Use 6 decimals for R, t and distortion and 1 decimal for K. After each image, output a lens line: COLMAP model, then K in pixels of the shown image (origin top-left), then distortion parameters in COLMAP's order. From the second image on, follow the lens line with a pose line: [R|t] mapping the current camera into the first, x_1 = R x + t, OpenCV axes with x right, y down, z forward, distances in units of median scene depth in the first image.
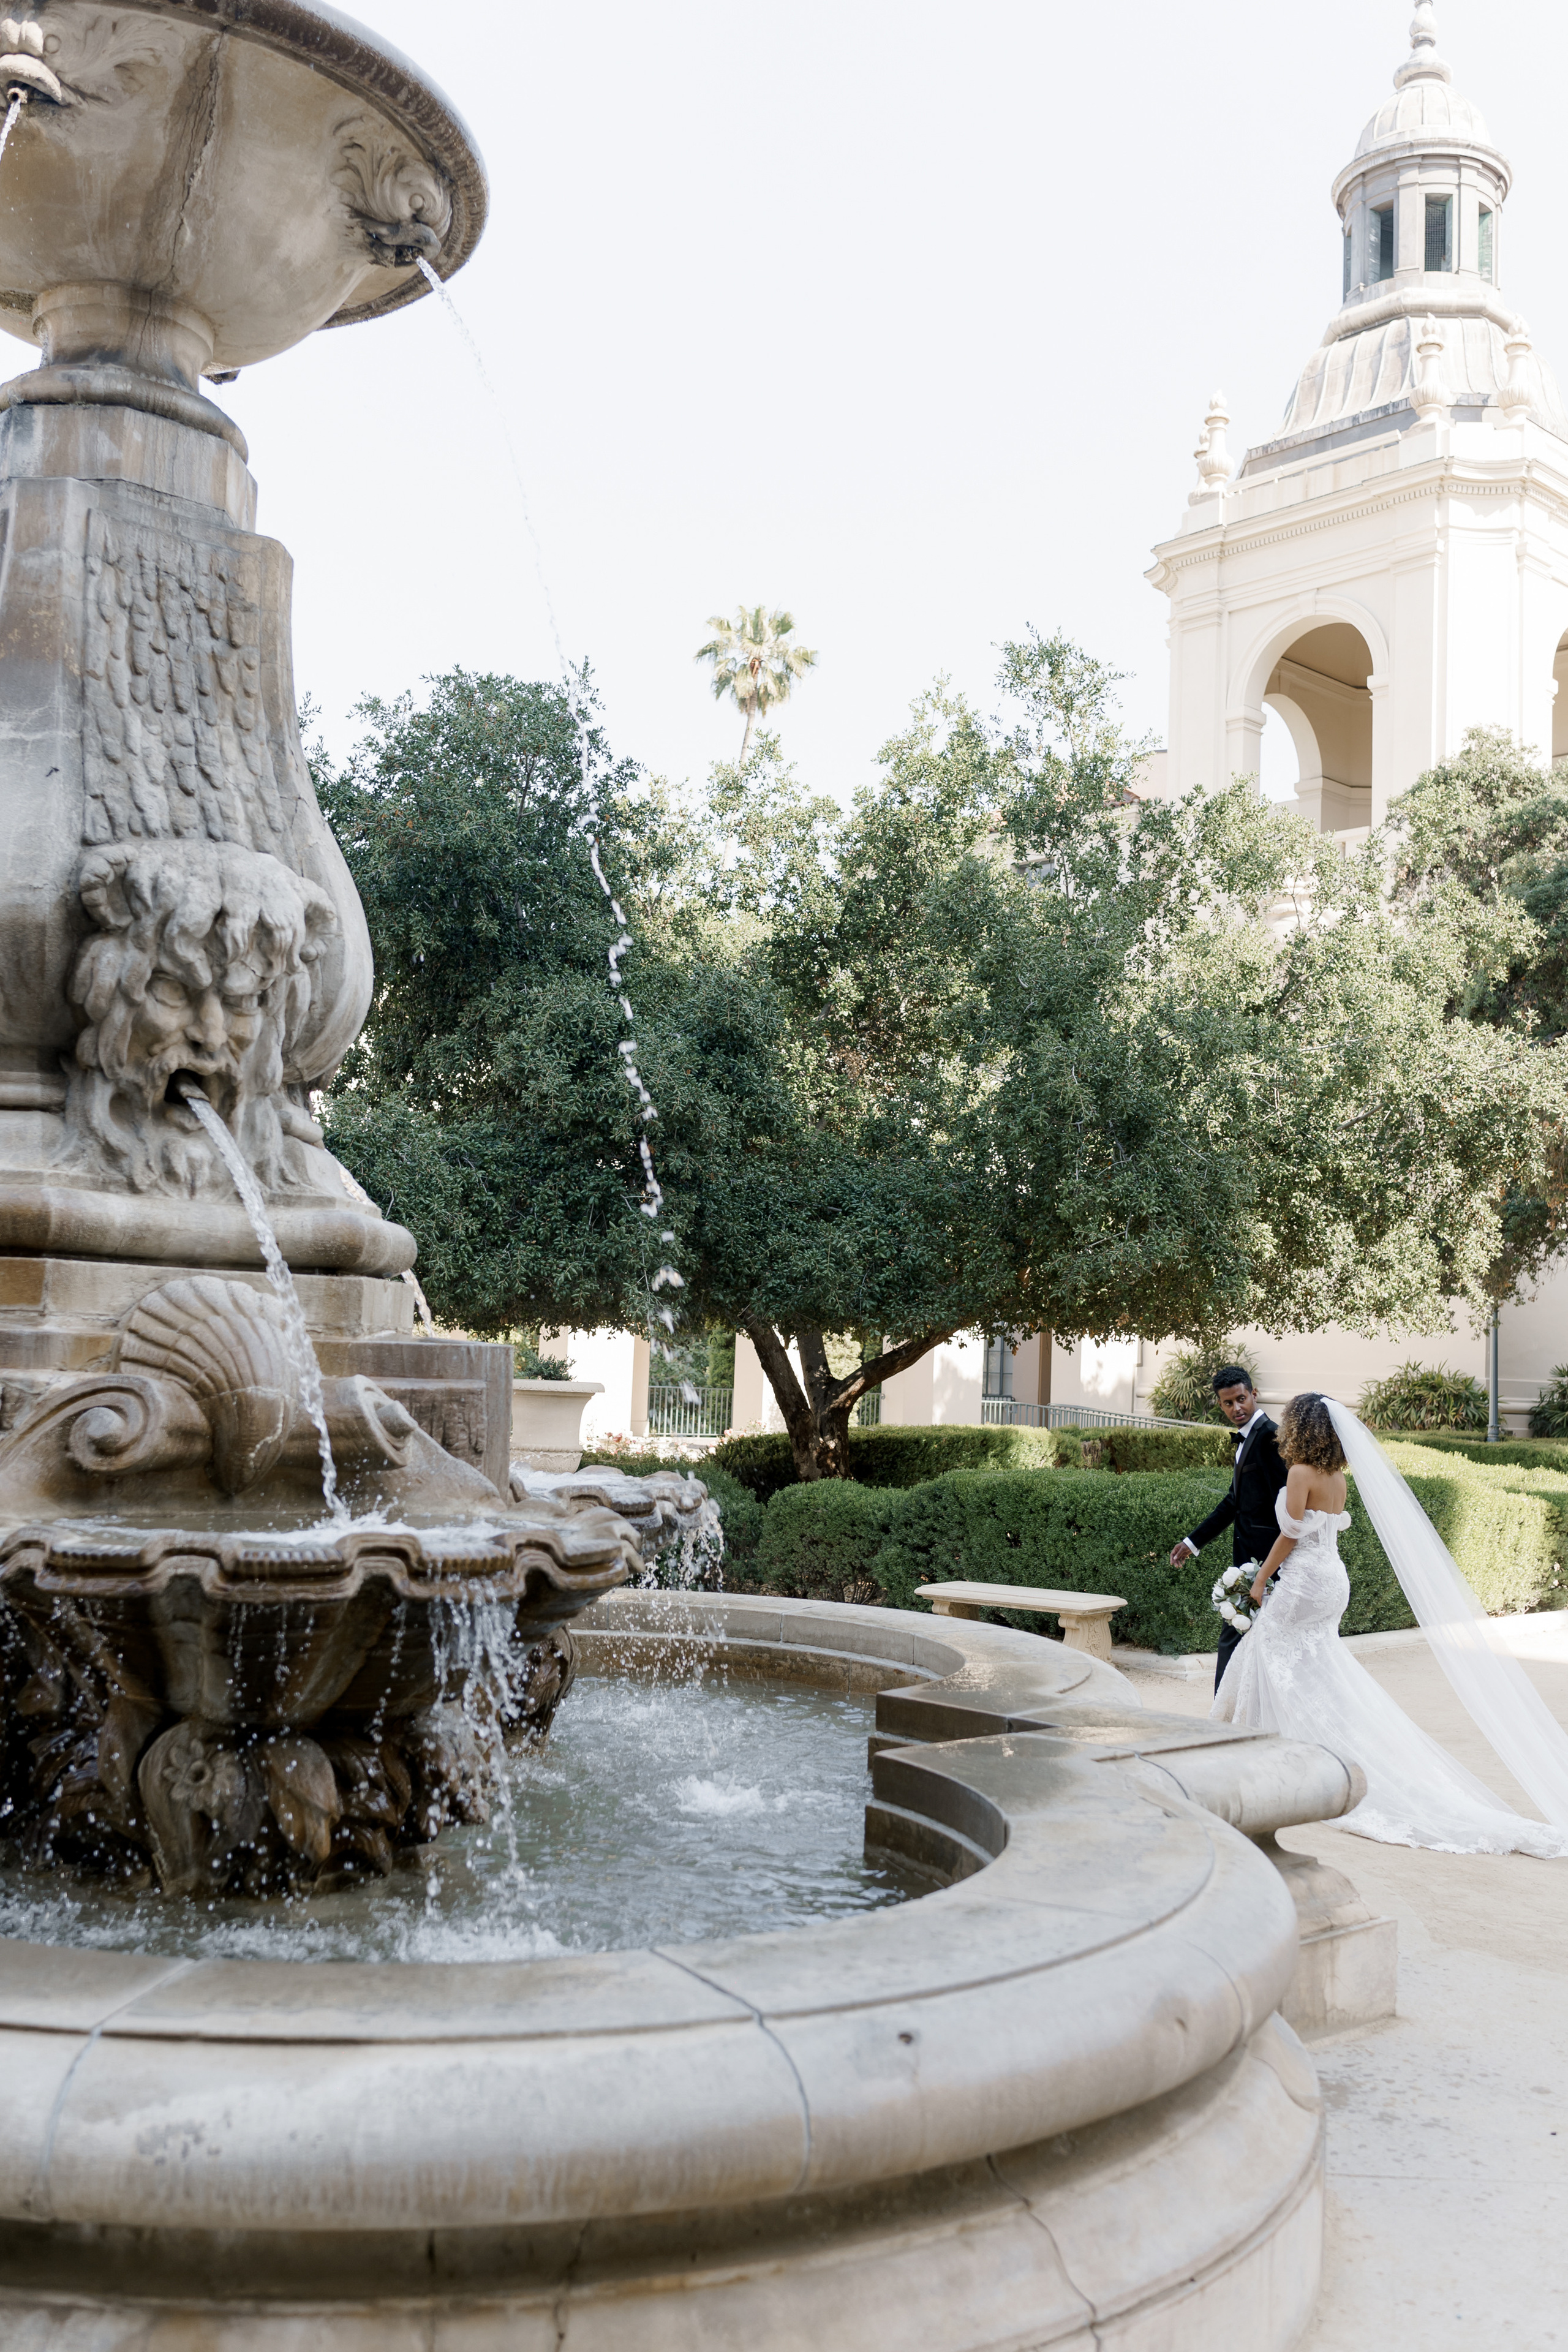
lens RADIAL K [[2281.3, 0, 784.0], [0, 2281.3, 1176.0], [0, 0, 1]] dist [0.006240, 0.000084]
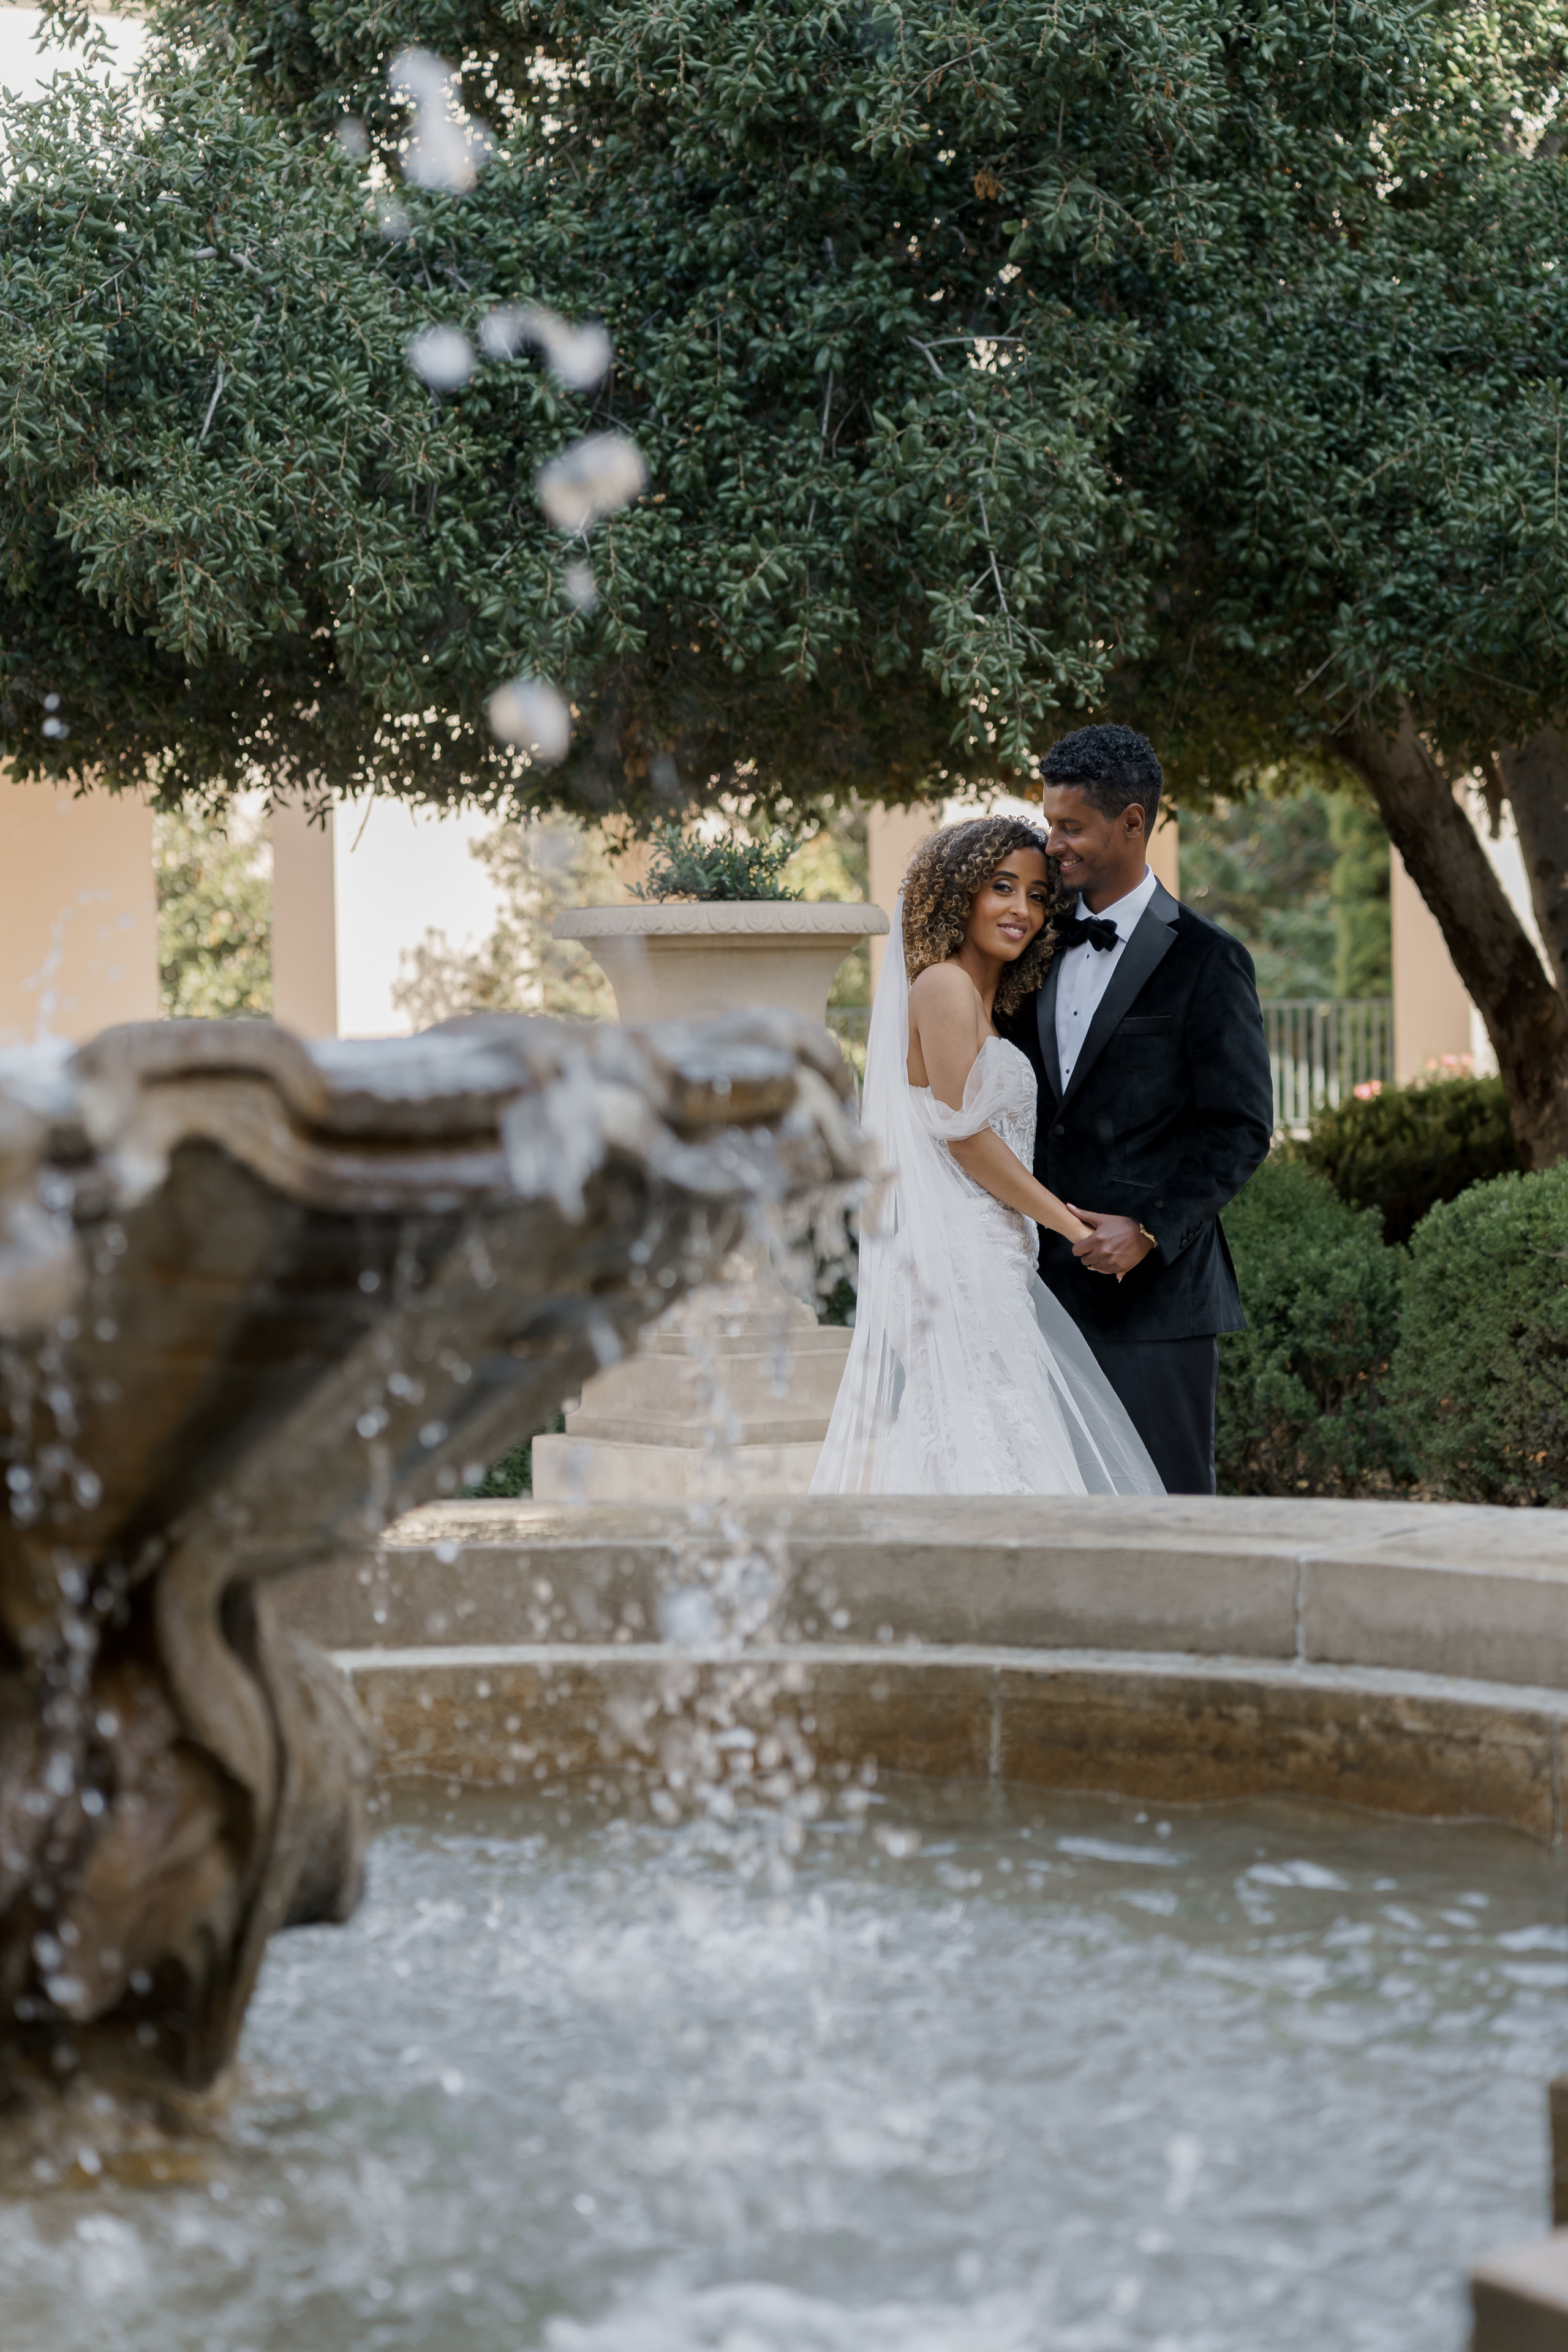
lens RADIAL K [[4968.0, 0, 784.0], [0, 4968.0, 1176.0], [0, 0, 1]] dist [-0.012290, -0.018497]
pose [[0.984671, -0.050846, -0.166846, 0.024346], [0.068139, 0.992690, 0.099616, 0.055730], [0.160561, -0.109458, 0.980938, 0.276643]]
